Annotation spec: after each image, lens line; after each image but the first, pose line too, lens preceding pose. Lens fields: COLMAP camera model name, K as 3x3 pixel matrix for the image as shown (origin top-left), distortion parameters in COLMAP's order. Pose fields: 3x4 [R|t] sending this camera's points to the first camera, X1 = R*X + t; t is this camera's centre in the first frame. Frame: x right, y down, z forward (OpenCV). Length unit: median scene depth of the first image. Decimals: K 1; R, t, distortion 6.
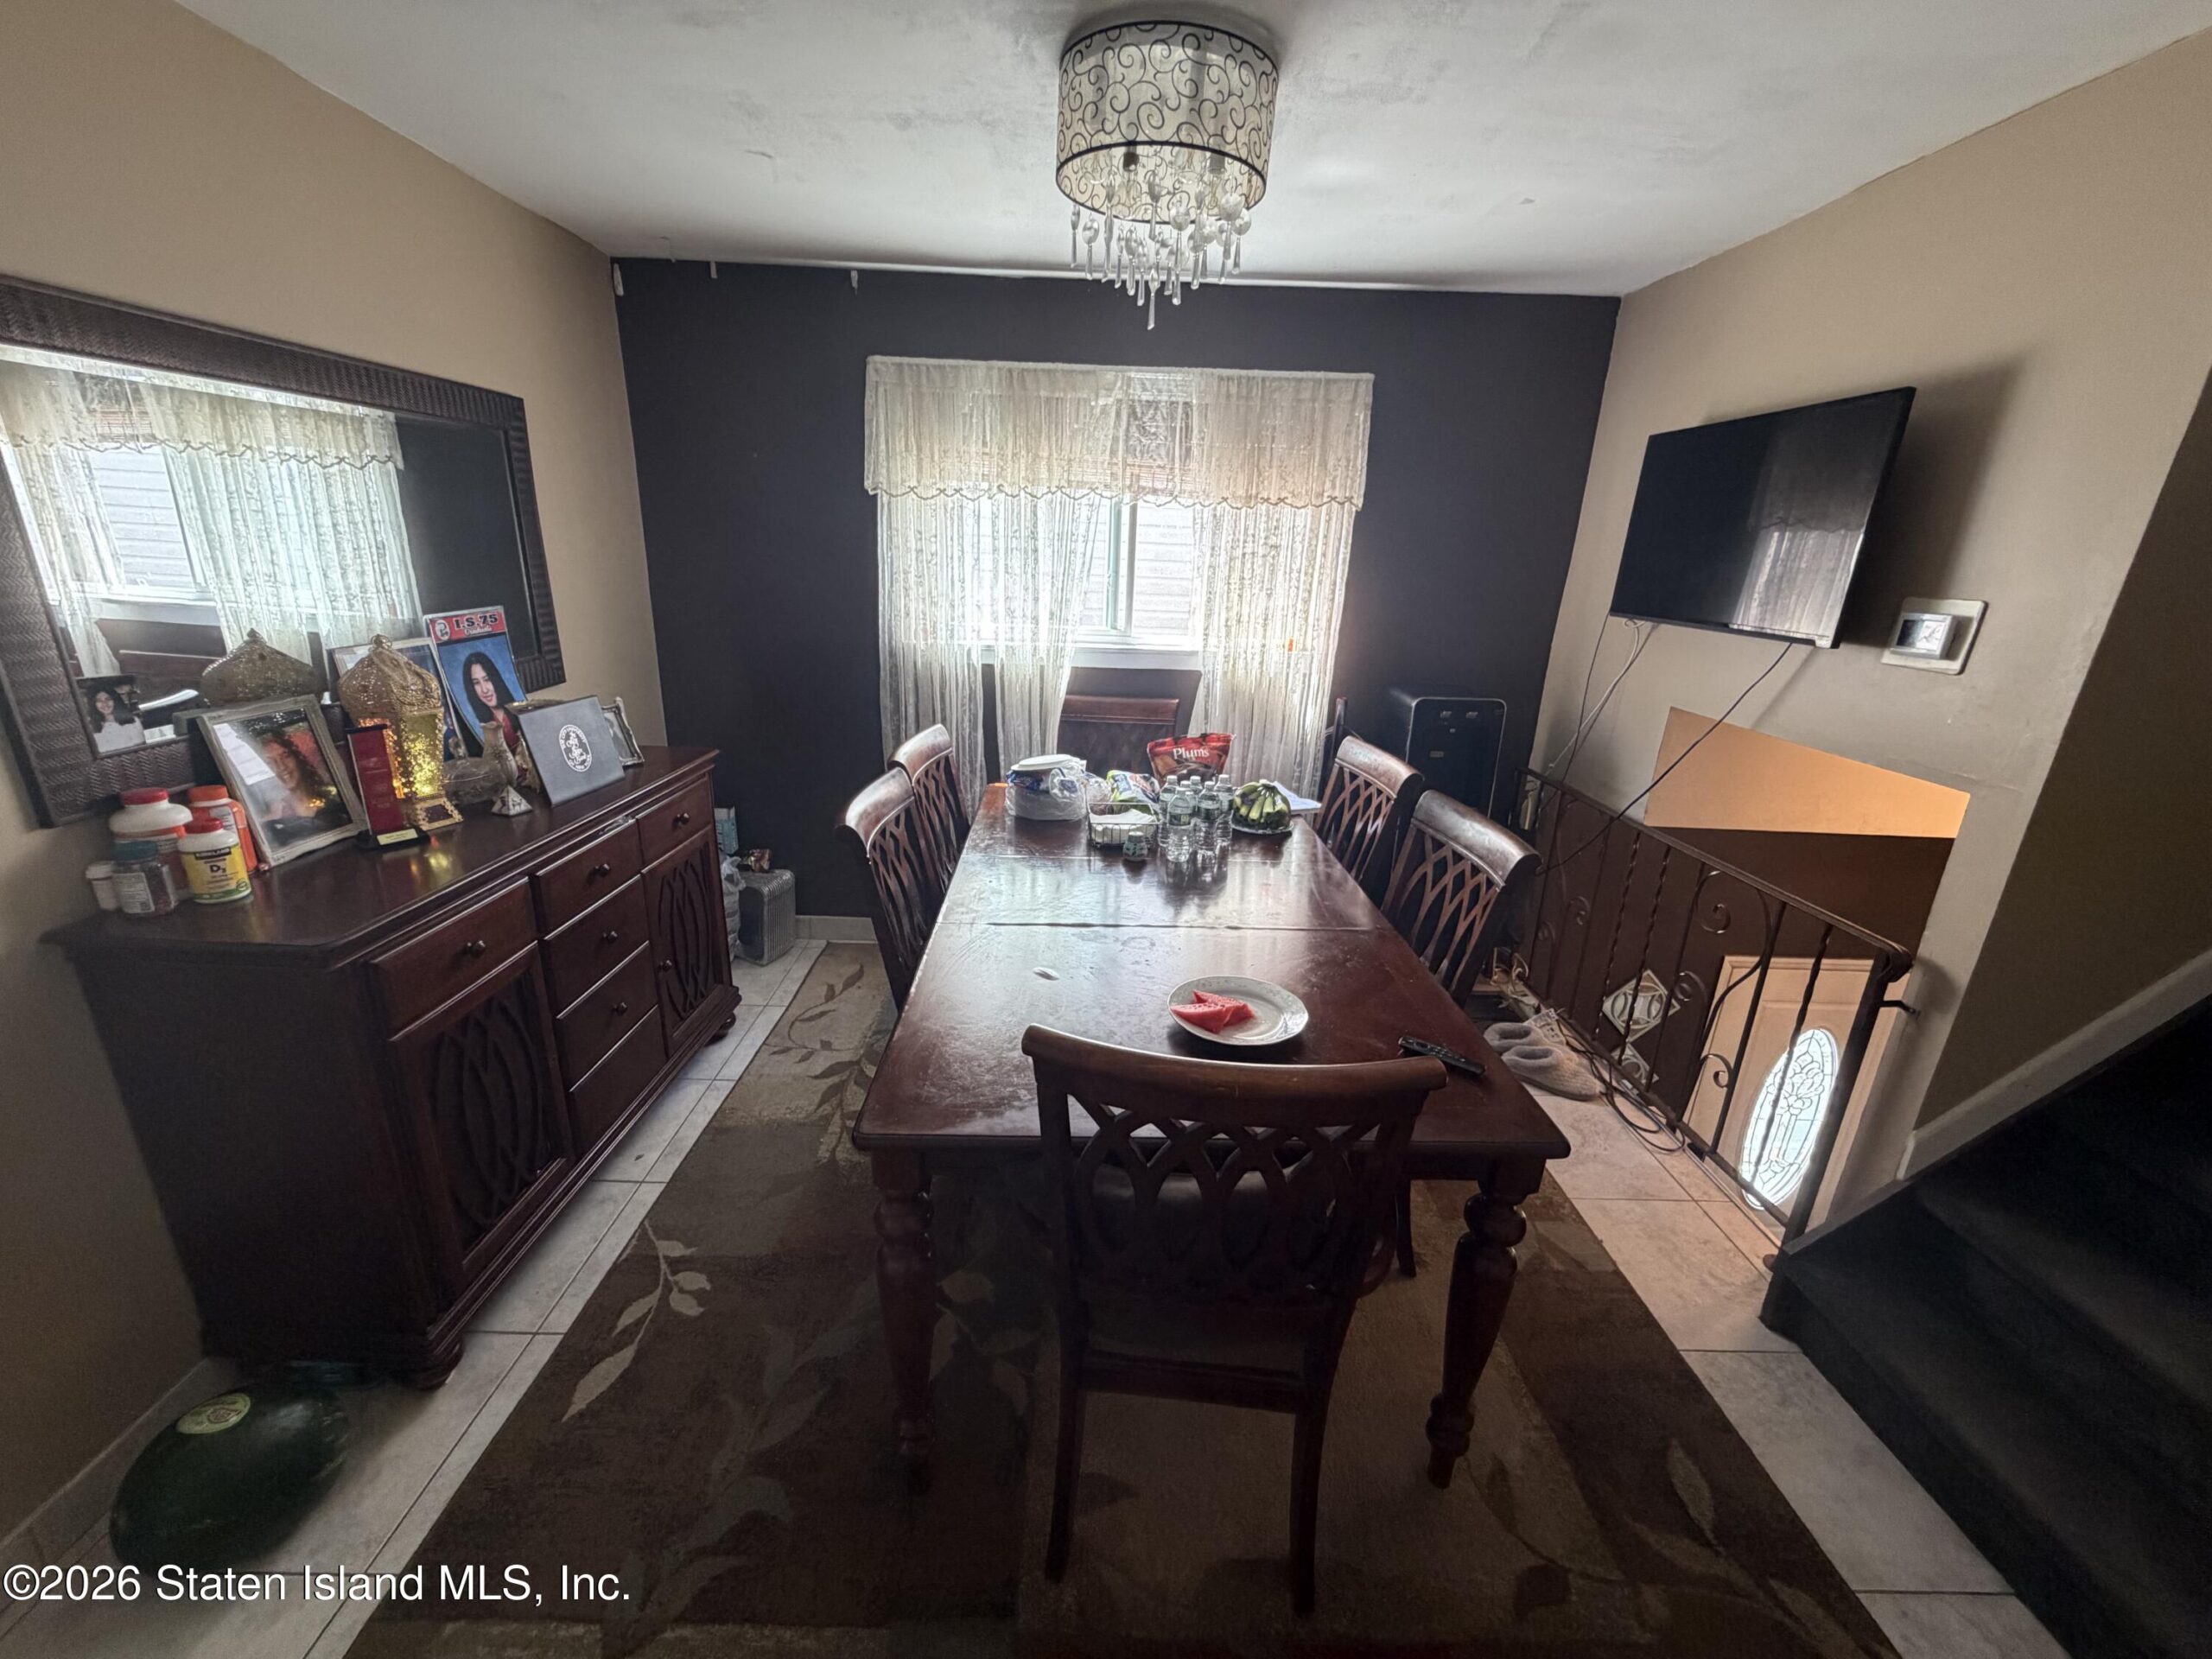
lens RADIAL K [[882.0, 0, 1107.8], [0, 882.0, 831.2], [0, 0, 1]] dist [0.002180, -0.000127]
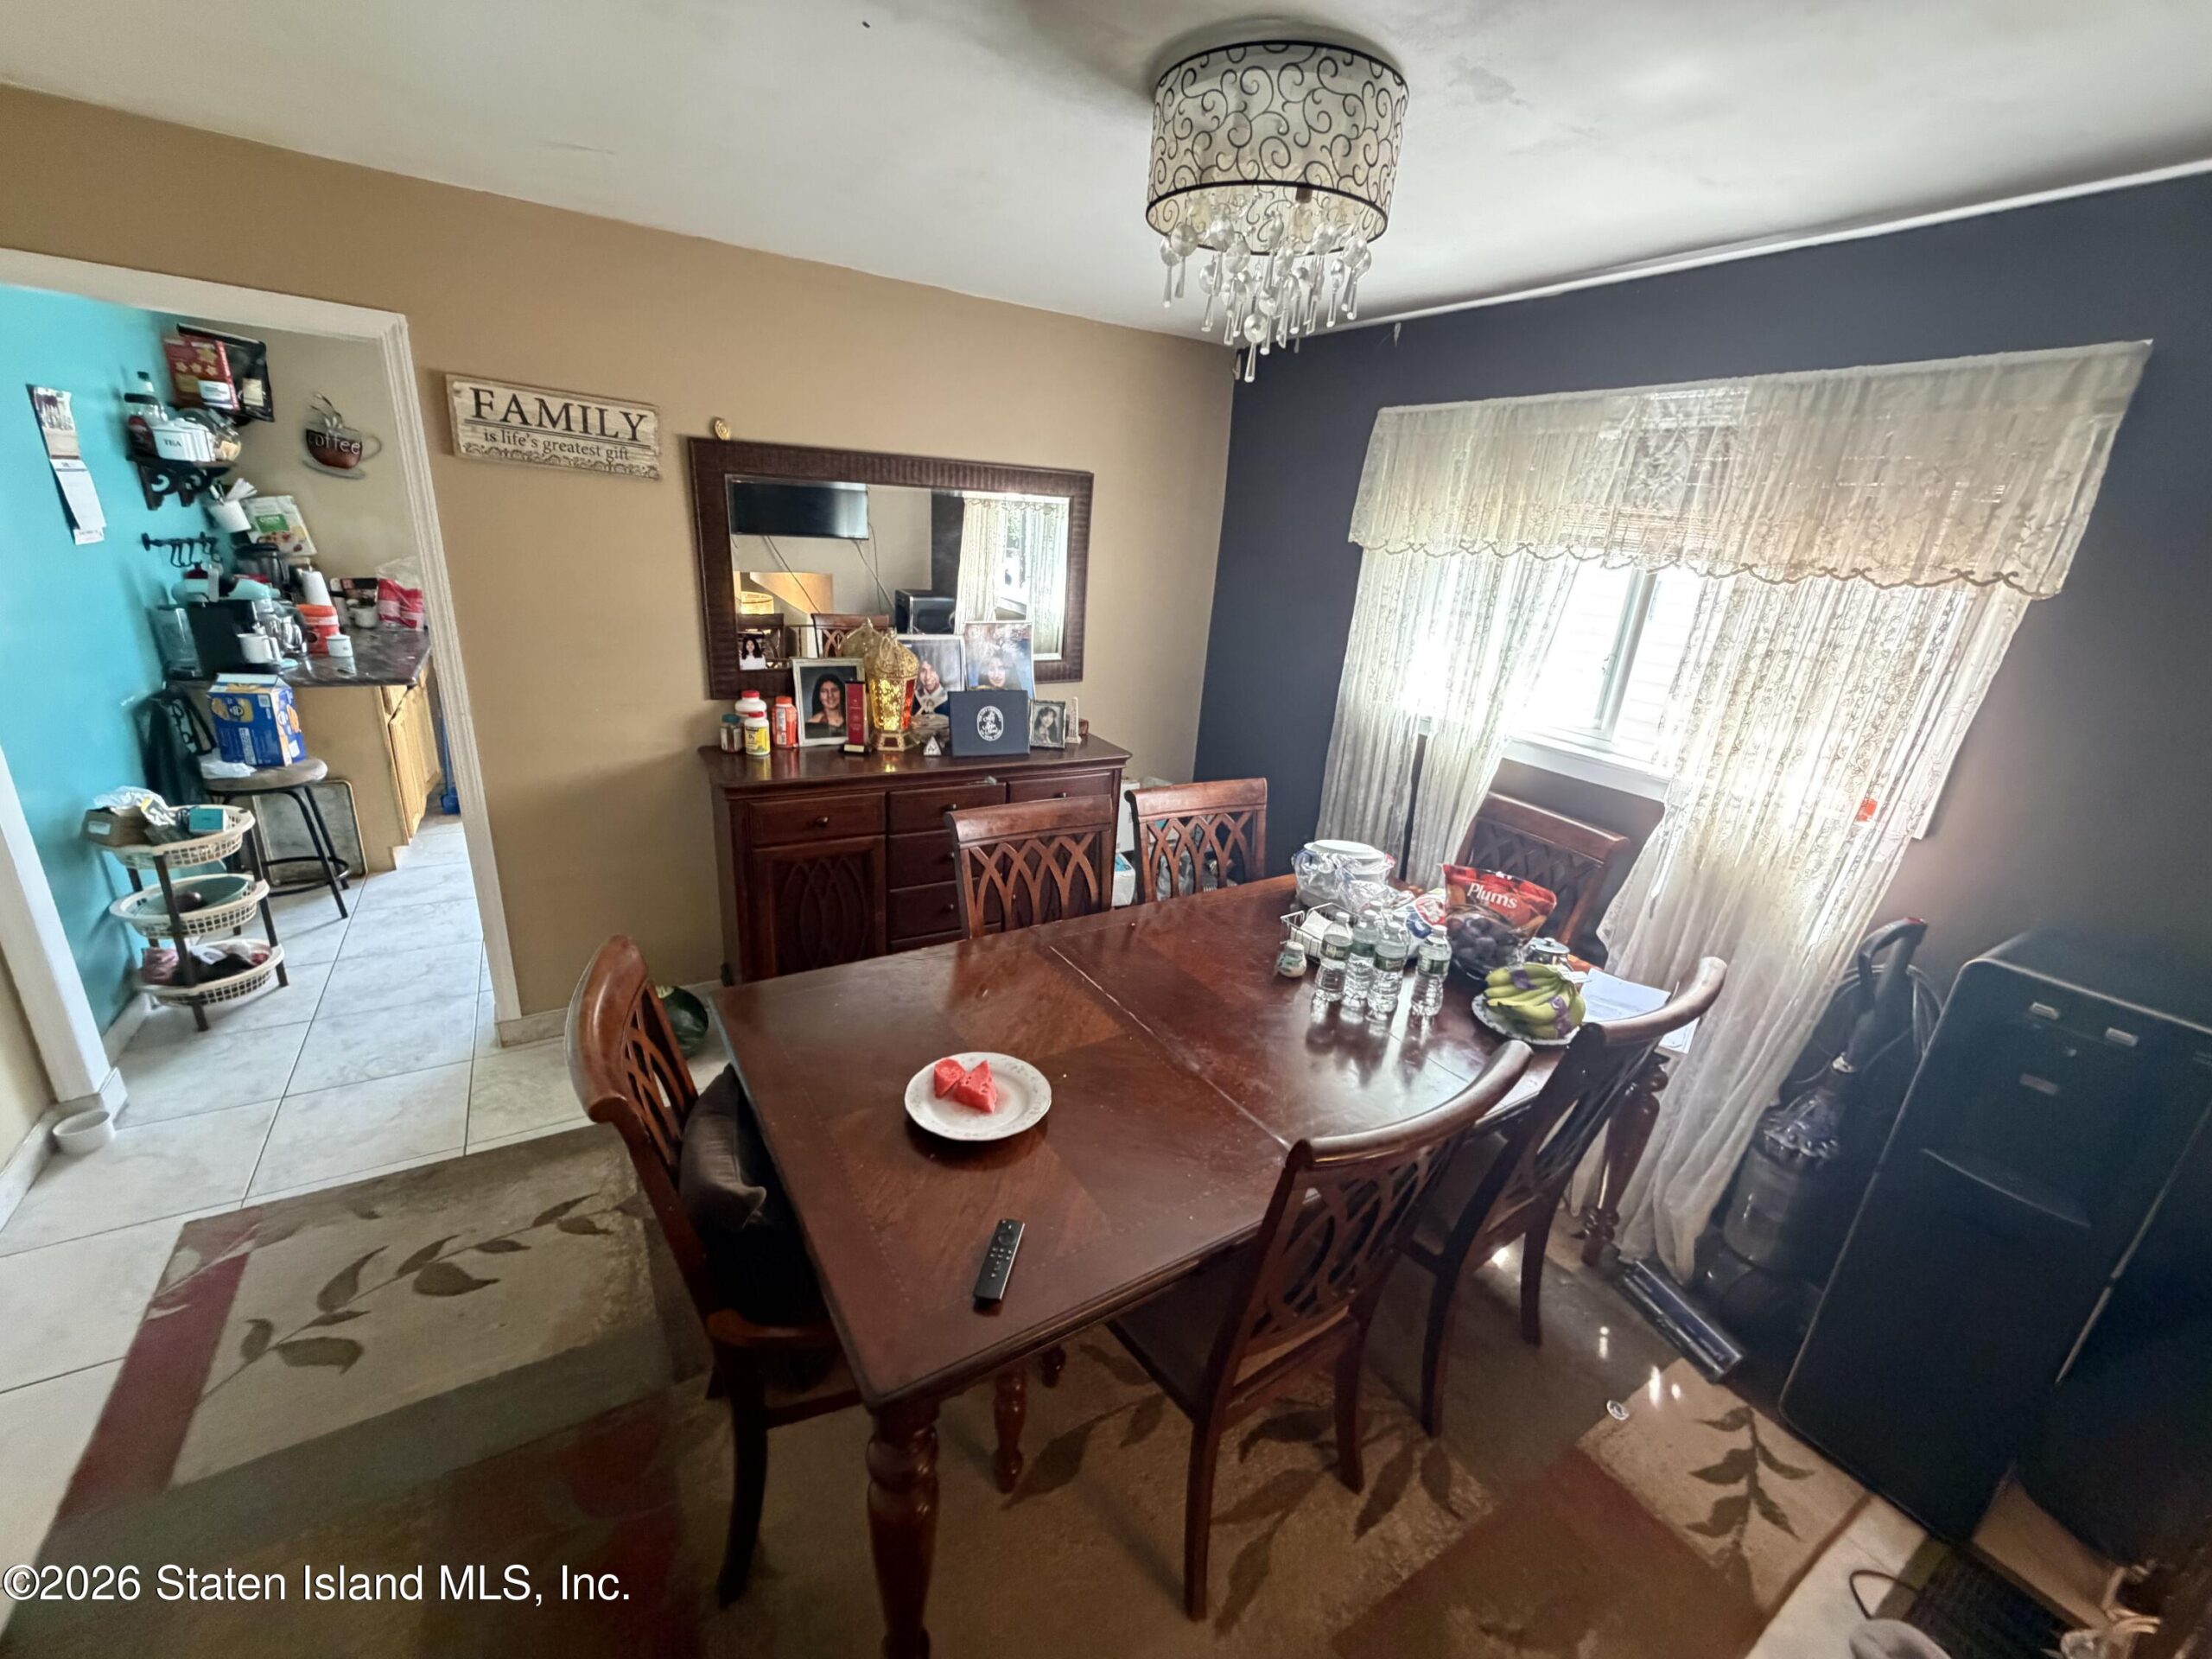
lens RADIAL K [[882.0, 0, 1093.3], [0, 882.0, 830.5], [0, 0, 1]] dist [0.002180, -0.000127]
pose [[0.510450, 0.286471, -0.810787, 0.489335], [-0.313031, 0.940088, 0.135080, -0.128817], [0.800907, 0.184850, 0.569542, 0.270093]]
